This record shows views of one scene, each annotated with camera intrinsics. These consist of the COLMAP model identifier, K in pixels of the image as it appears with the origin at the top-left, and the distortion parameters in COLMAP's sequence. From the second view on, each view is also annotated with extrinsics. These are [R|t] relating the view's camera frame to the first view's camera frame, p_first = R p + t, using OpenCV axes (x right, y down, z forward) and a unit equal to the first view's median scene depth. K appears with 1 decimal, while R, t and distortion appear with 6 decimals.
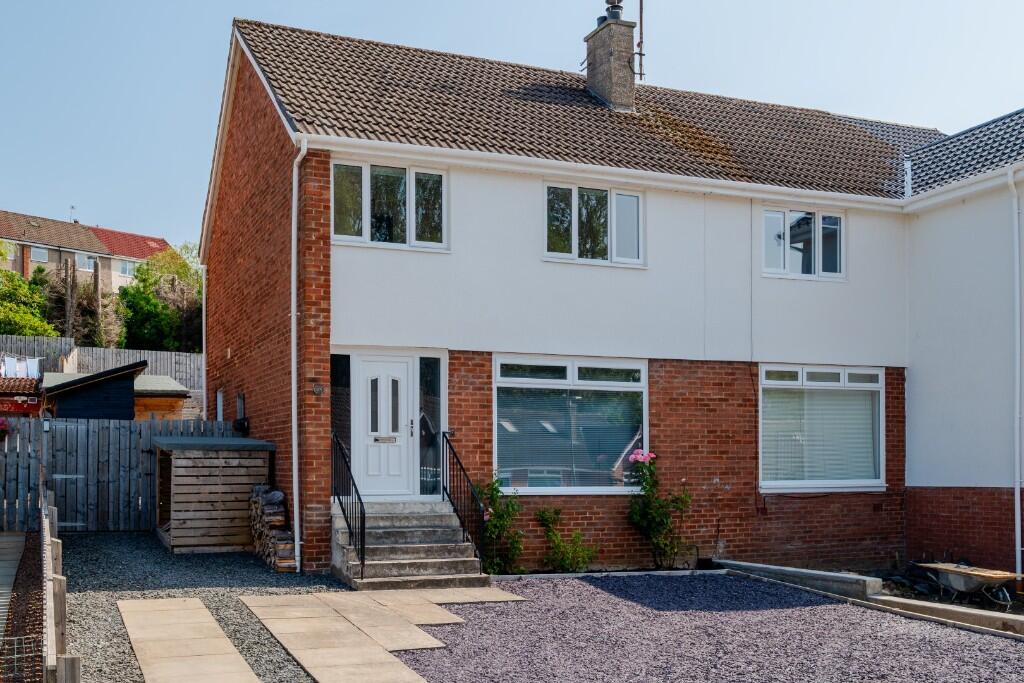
lens RADIAL K [[1112.3, 0, 498.4], [0, 1112.3, 420.4], [0, 0, 1]] dist [-0.007269, 0.000000]
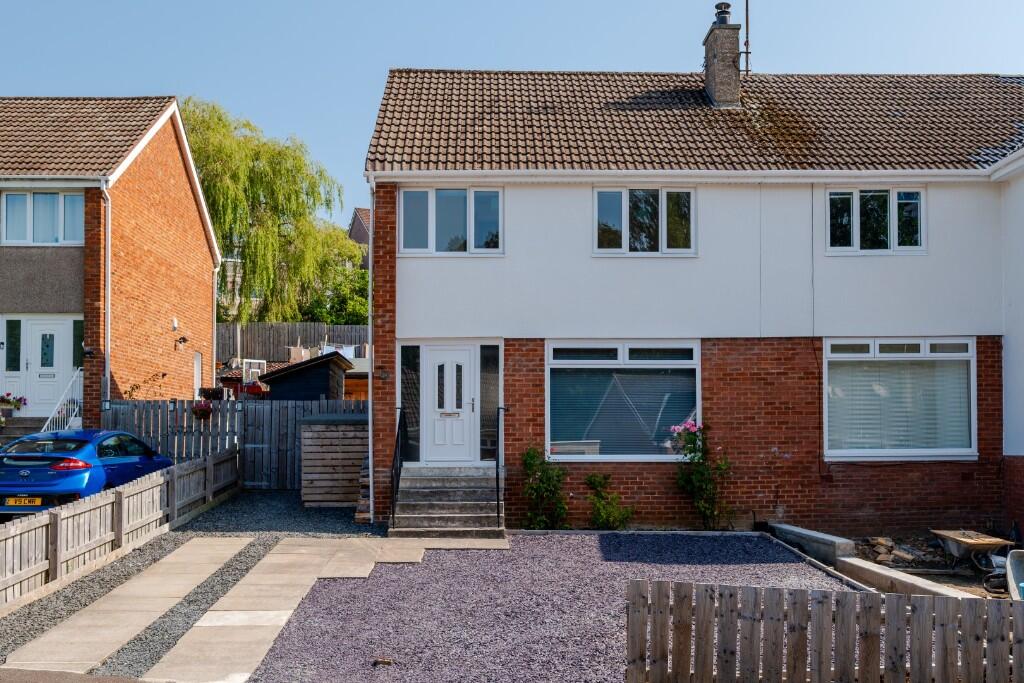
lens RADIAL K [[1112.3, 0, 512.1], [0, 1112.3, 345.0], [0, 0, 1]] dist [-0.007269, 0.000000]
pose [[0.937013, -0.032173, -0.347808, 0.341751], [0.017755, 0.998849, -0.044561, -0.003116], [0.348842, 0.035579, 0.936506, -0.095163]]
